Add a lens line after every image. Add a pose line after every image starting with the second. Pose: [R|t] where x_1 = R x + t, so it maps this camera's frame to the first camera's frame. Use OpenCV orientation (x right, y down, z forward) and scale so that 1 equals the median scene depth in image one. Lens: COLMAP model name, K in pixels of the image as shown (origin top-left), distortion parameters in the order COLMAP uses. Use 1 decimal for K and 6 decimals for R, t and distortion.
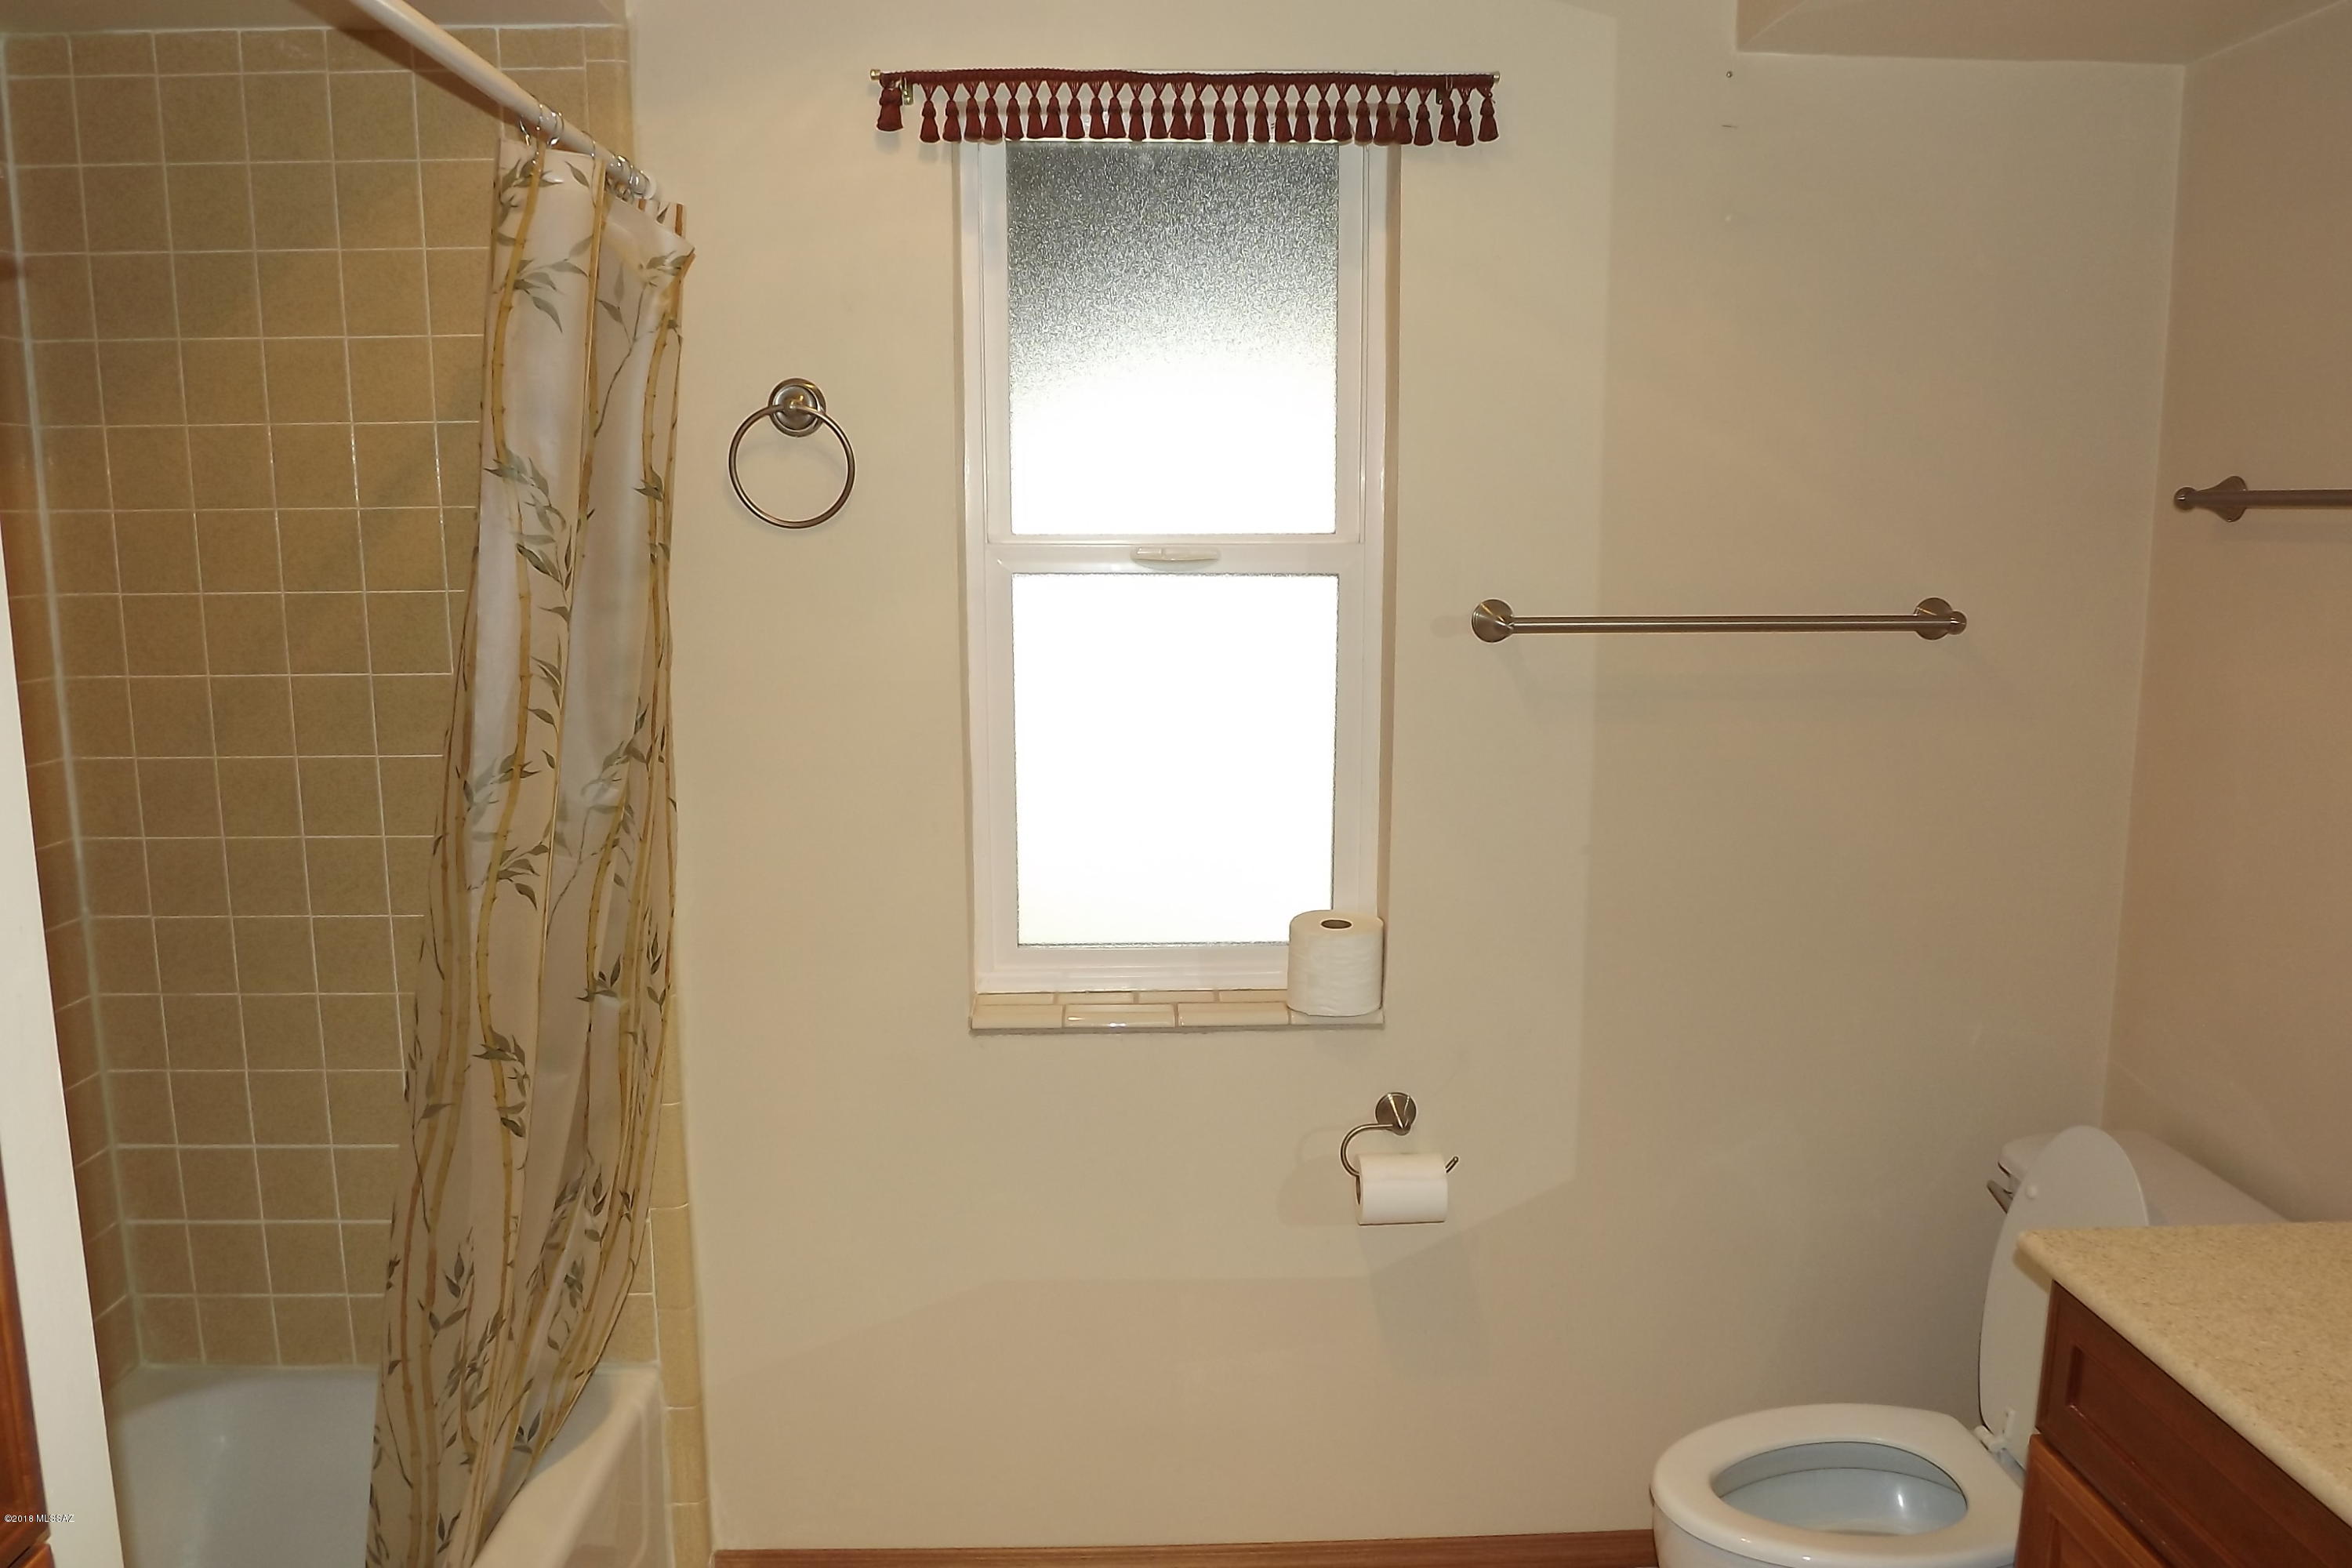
lens RADIAL K [[1704.9, 0, 1191.1], [0, 1704.9, 796.4], [0, 0, 1]] dist [-0.059959, 0.010685]
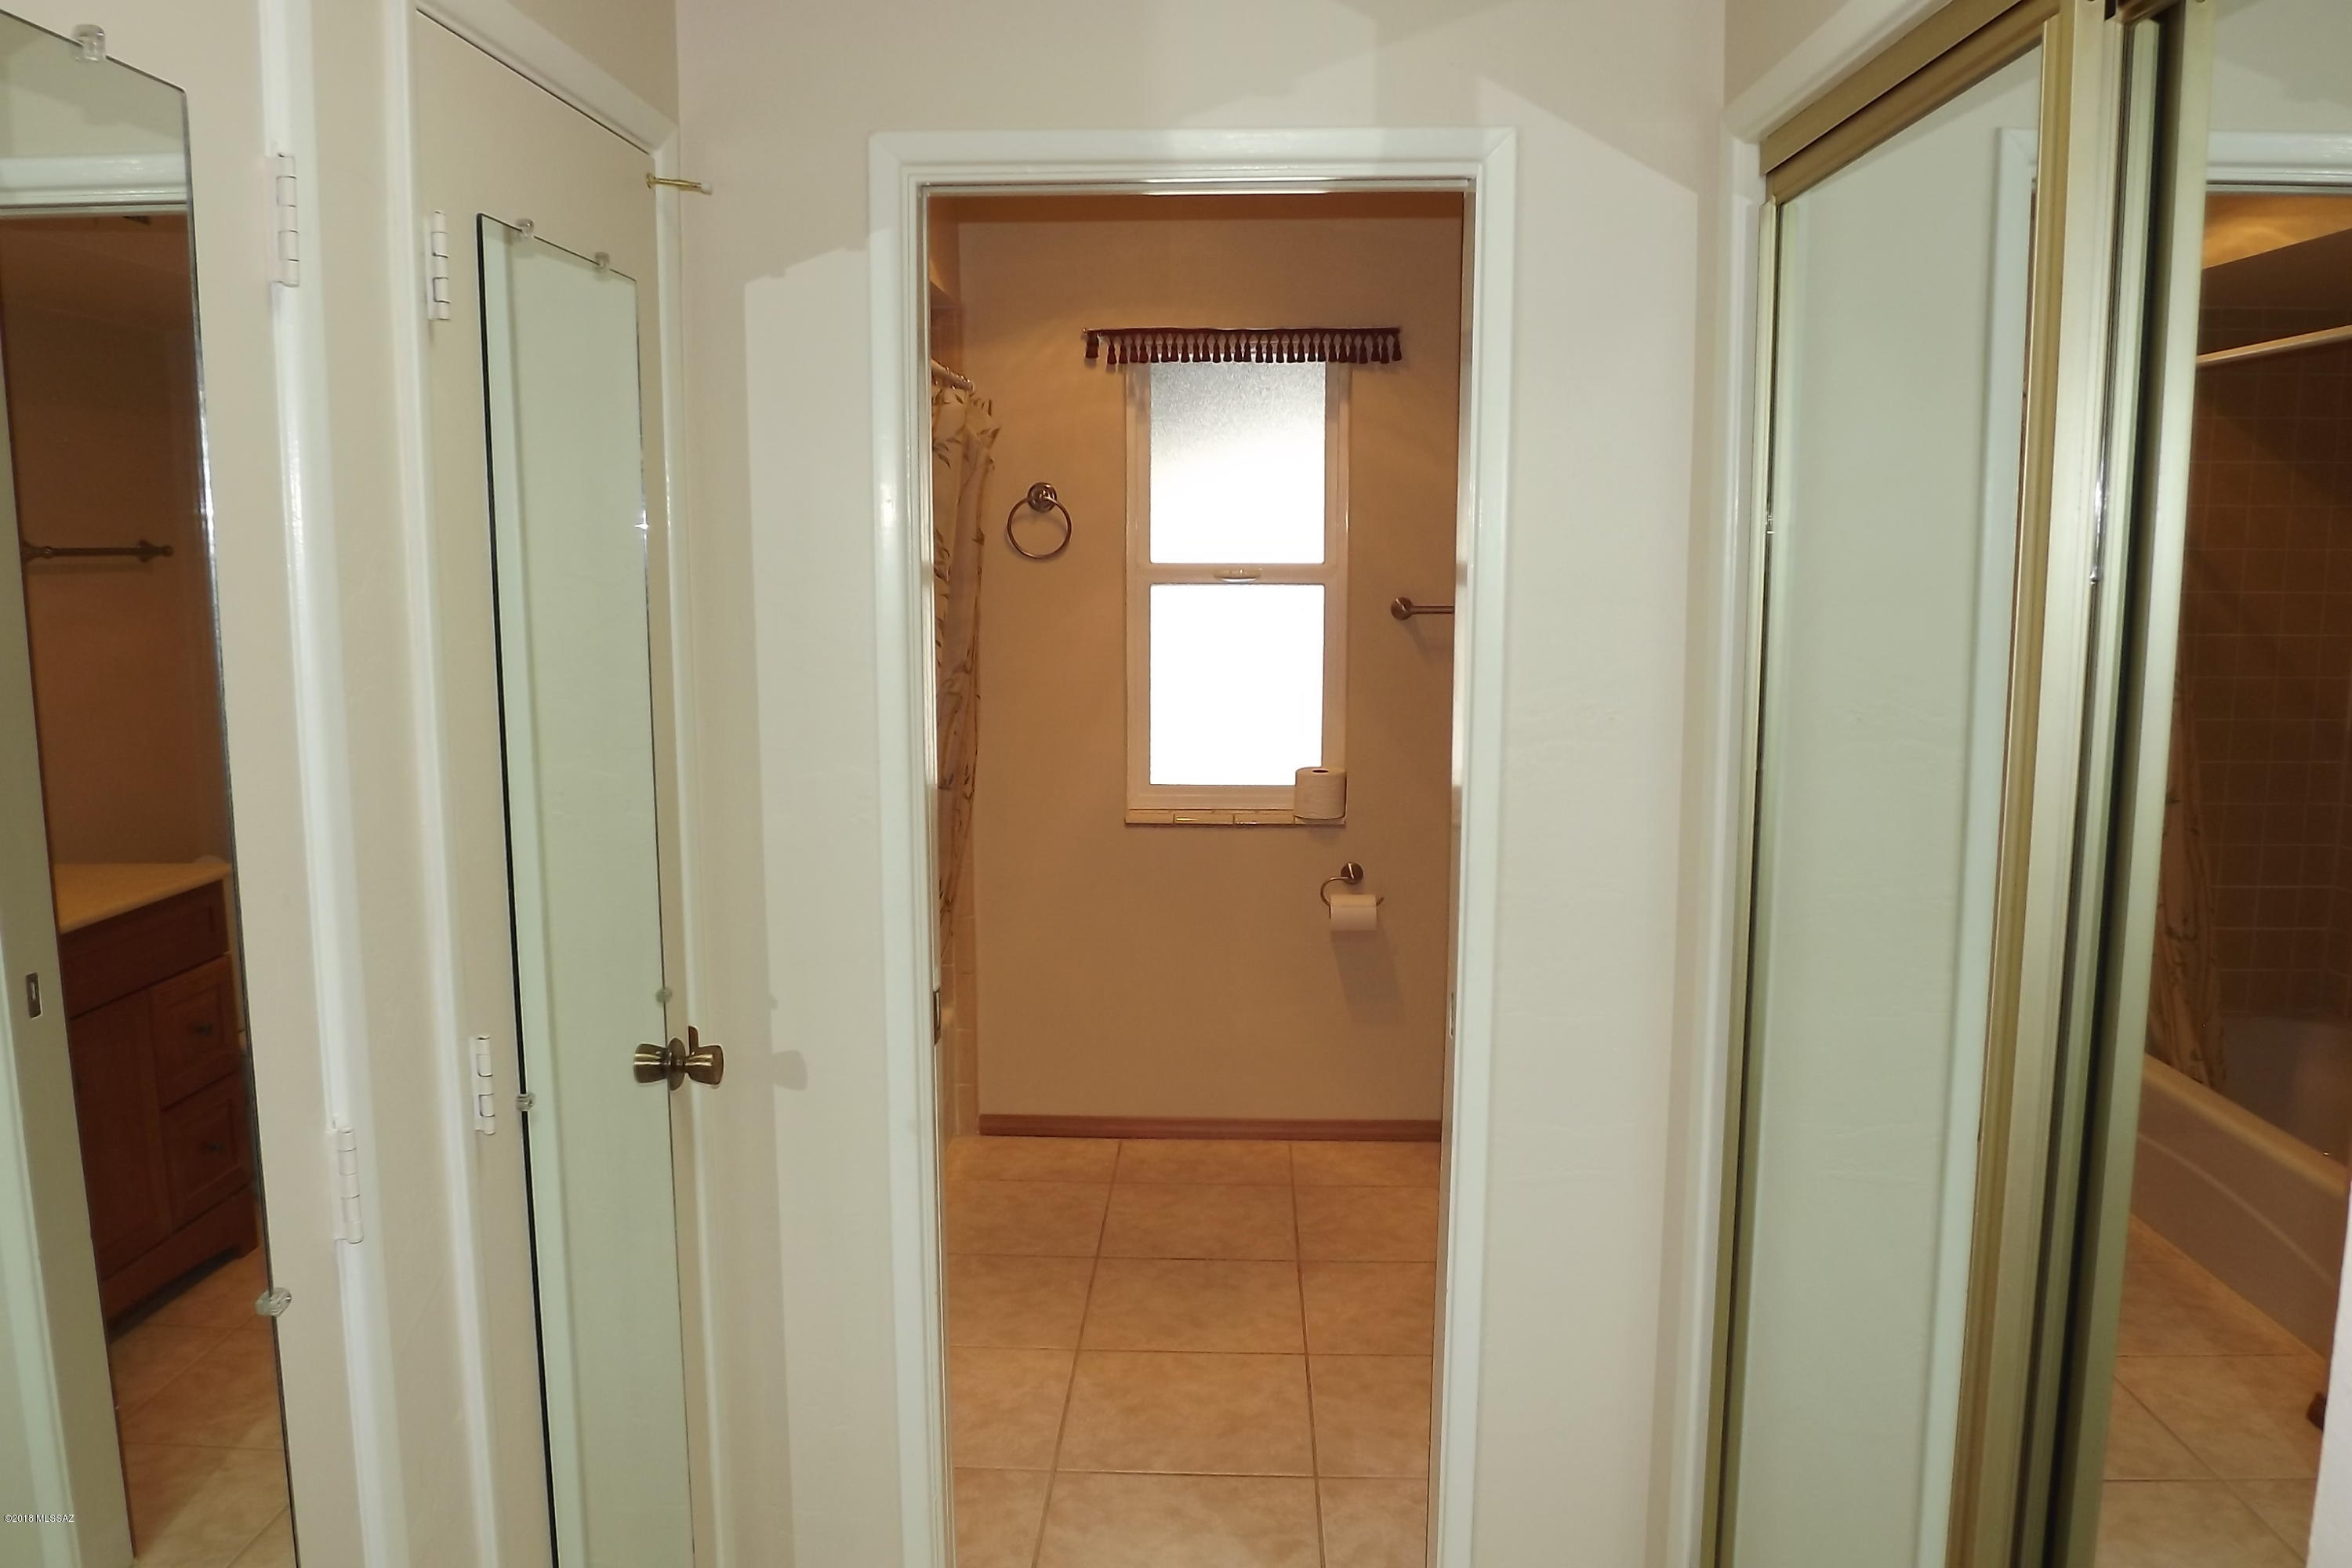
lens RADIAL K [[1704.9, 0, 1165.4], [0, 1704.9, 774.0], [0, 0, 1]] dist [-0.059959, 0.010685]
pose [[0.995892, 0.011513, -0.089813, 0.091234], [-0.014660, 0.999299, -0.034450, 0.157808], [0.089354, 0.035625, 0.995363, -0.950998]]
